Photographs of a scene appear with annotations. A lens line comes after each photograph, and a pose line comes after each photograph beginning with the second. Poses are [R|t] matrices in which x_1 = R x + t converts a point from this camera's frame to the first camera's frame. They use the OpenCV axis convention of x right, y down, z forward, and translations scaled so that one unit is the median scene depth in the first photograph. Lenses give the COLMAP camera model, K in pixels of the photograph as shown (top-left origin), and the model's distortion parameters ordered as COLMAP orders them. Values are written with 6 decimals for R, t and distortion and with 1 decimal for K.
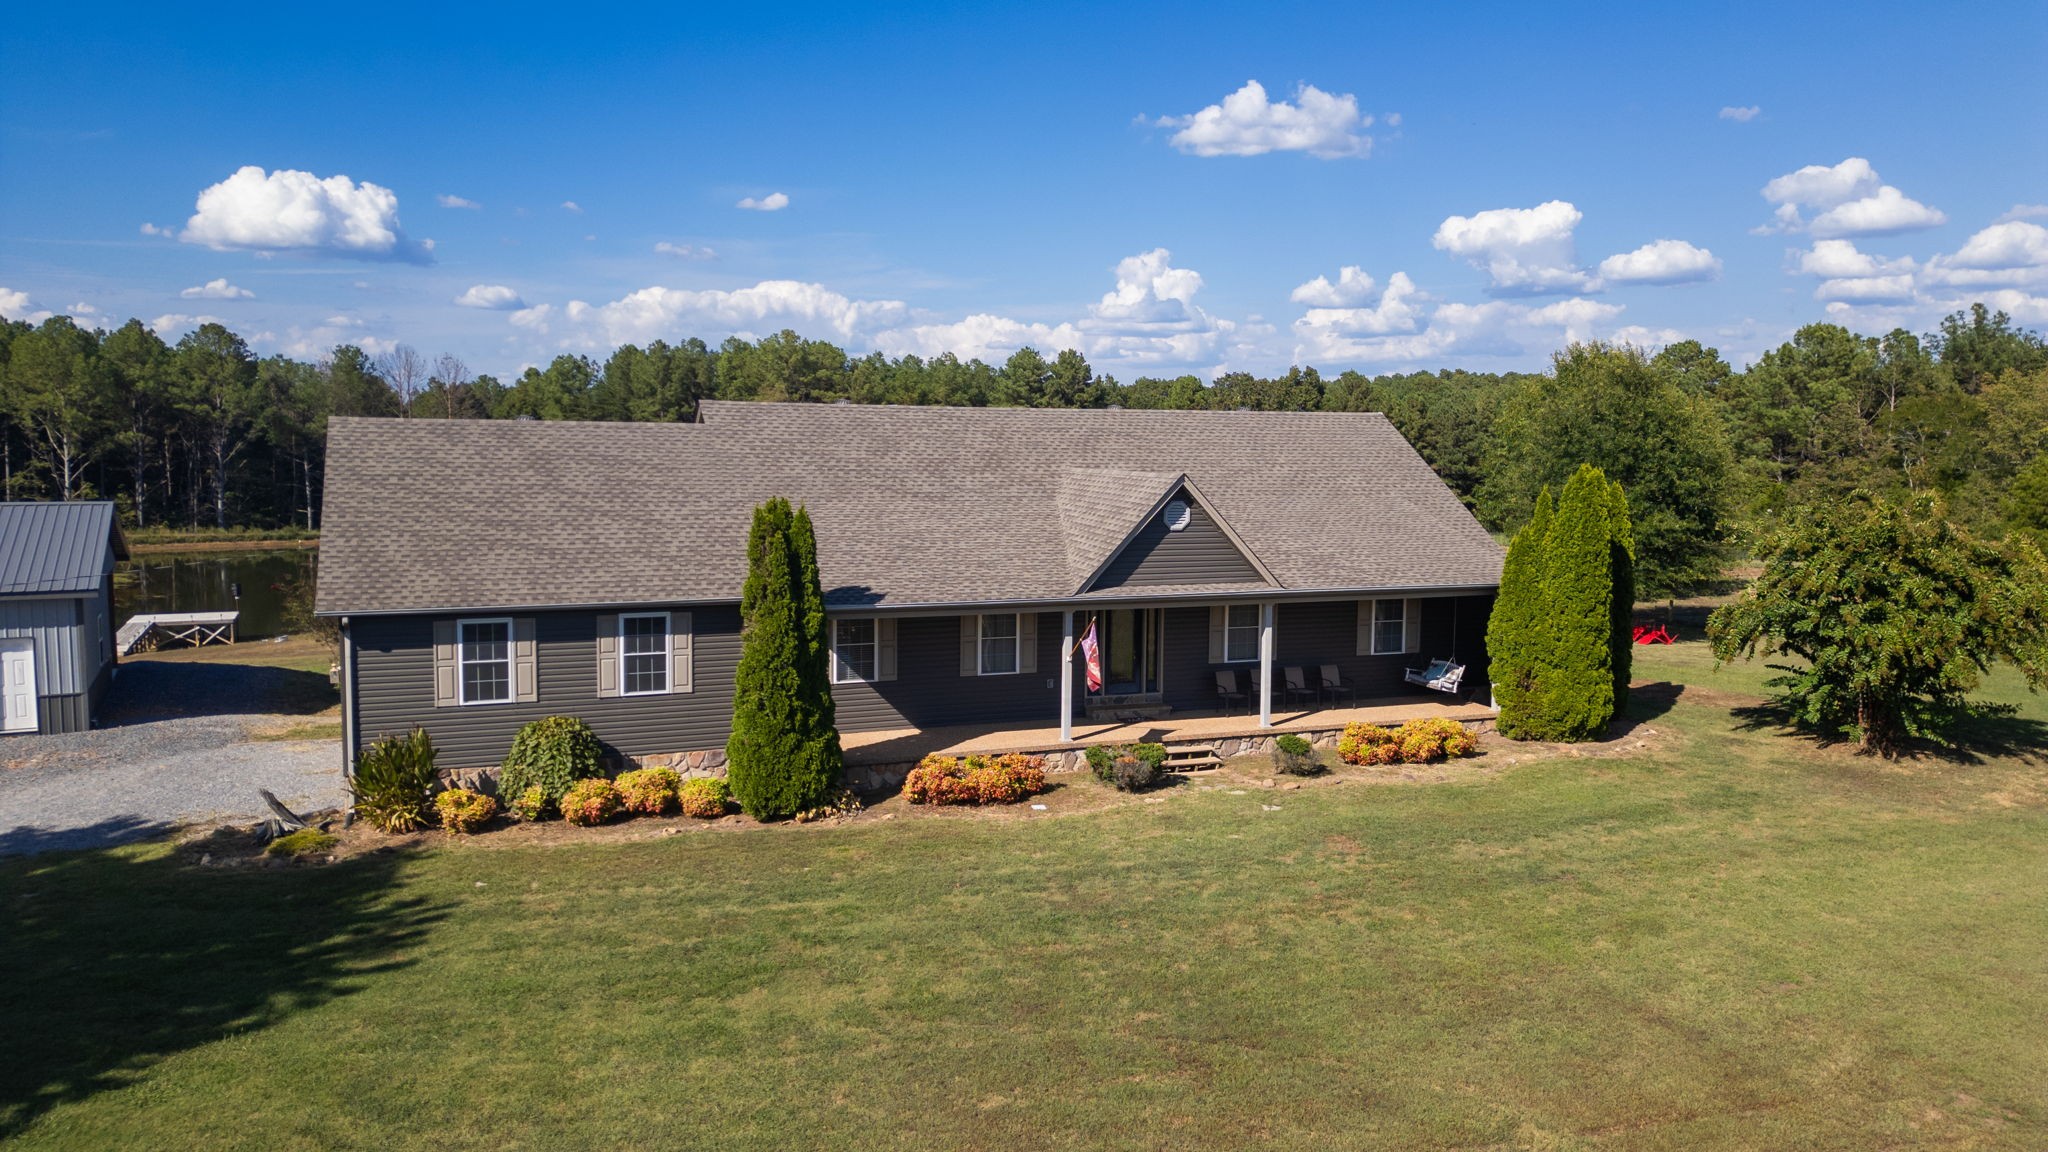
lens RADIAL K [[1453.8, 0, 1024.0], [0, 1453.8, 576.0], [0, 0, 1]] dist [0.028527, -0.001689]
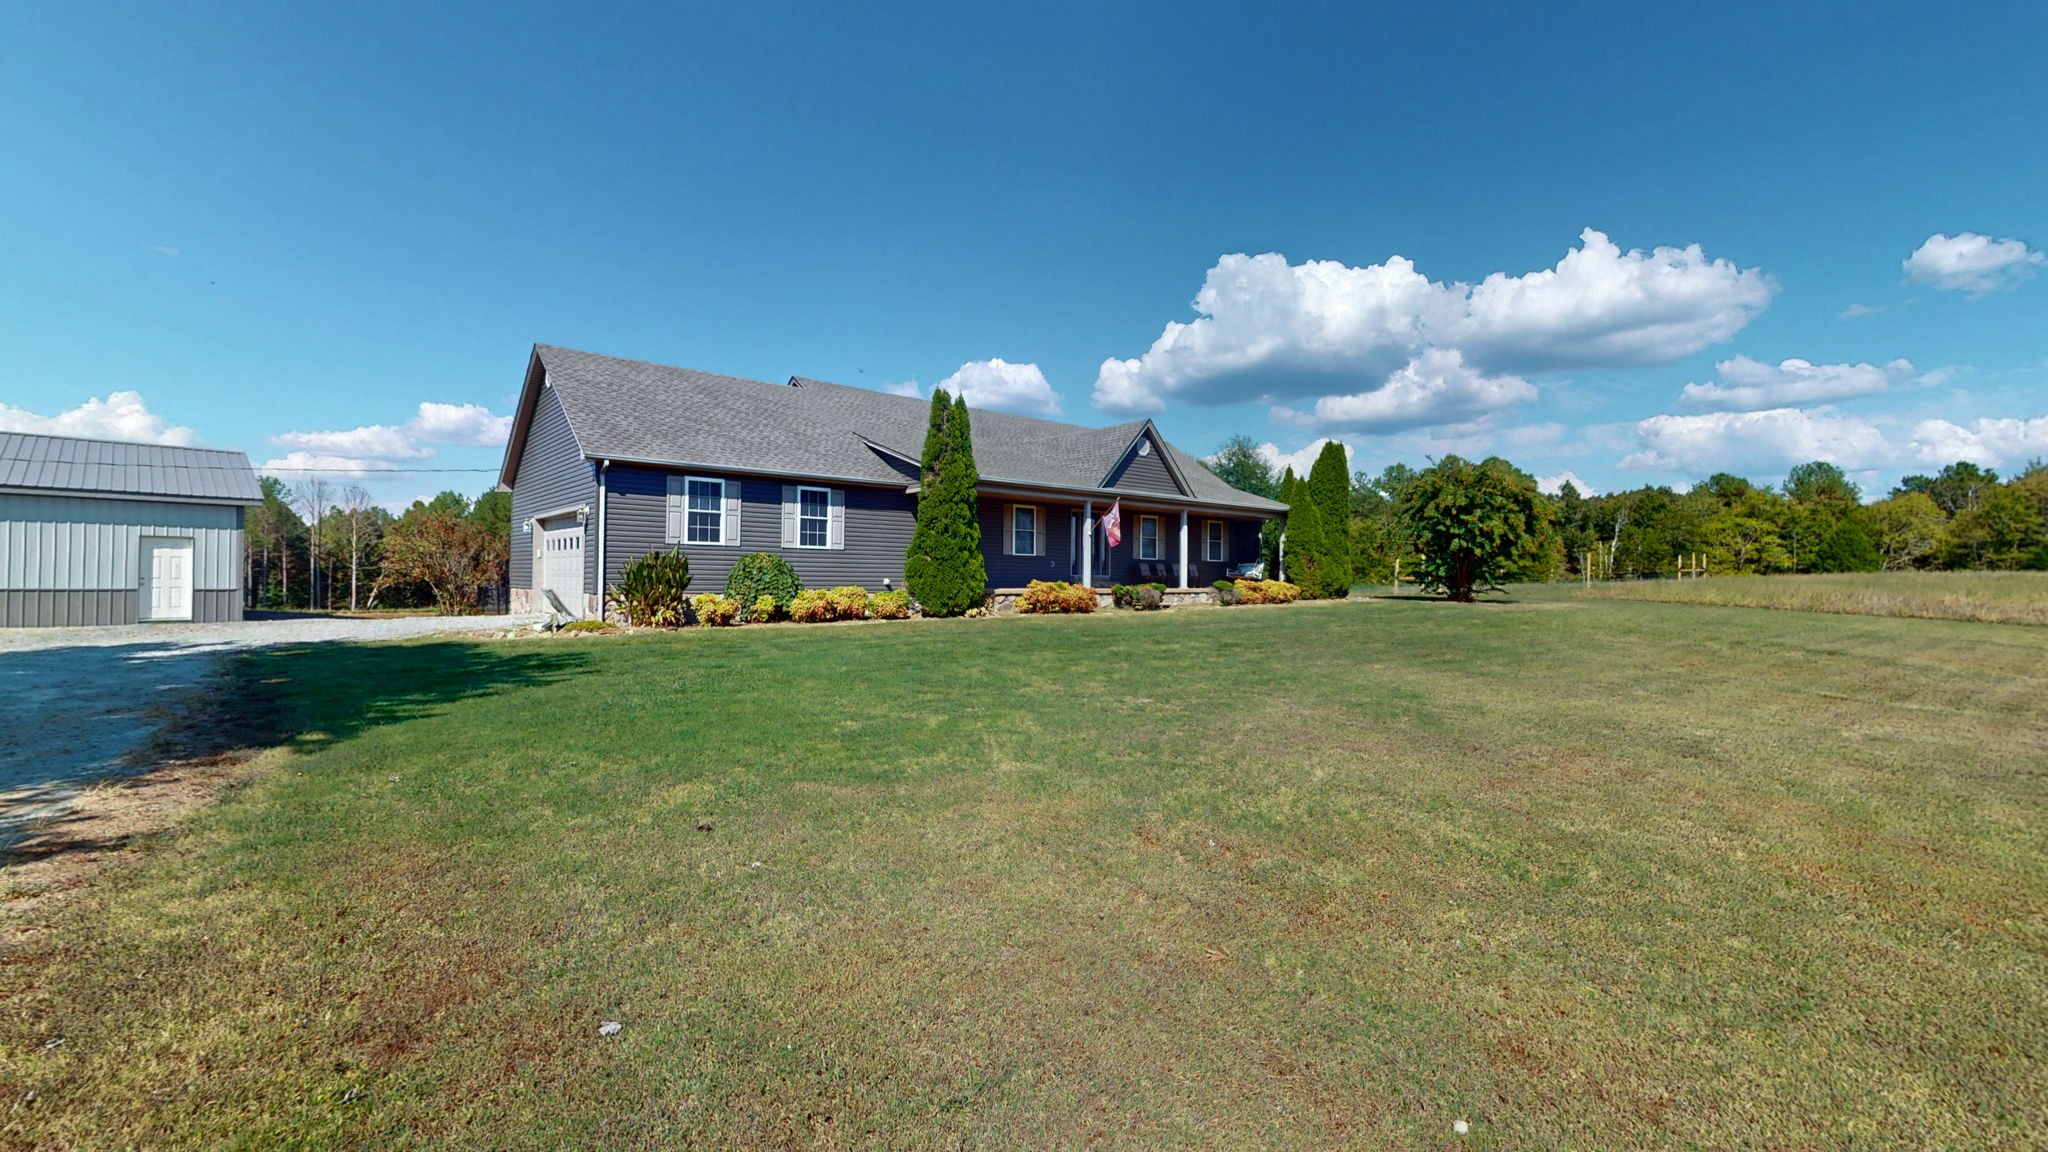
lens RADIAL K [[853.0, 0, 1024.0], [0, 853.0, 576.0], [0, 0, 1]] dist [0.000575, 0.000062]
pose [[0.941613, -0.000817, 0.336696, -0.341646], [0.037062, 0.994172, -0.101236, 0.193857], [-0.334651, 0.107803, 0.936155, 0.194944]]
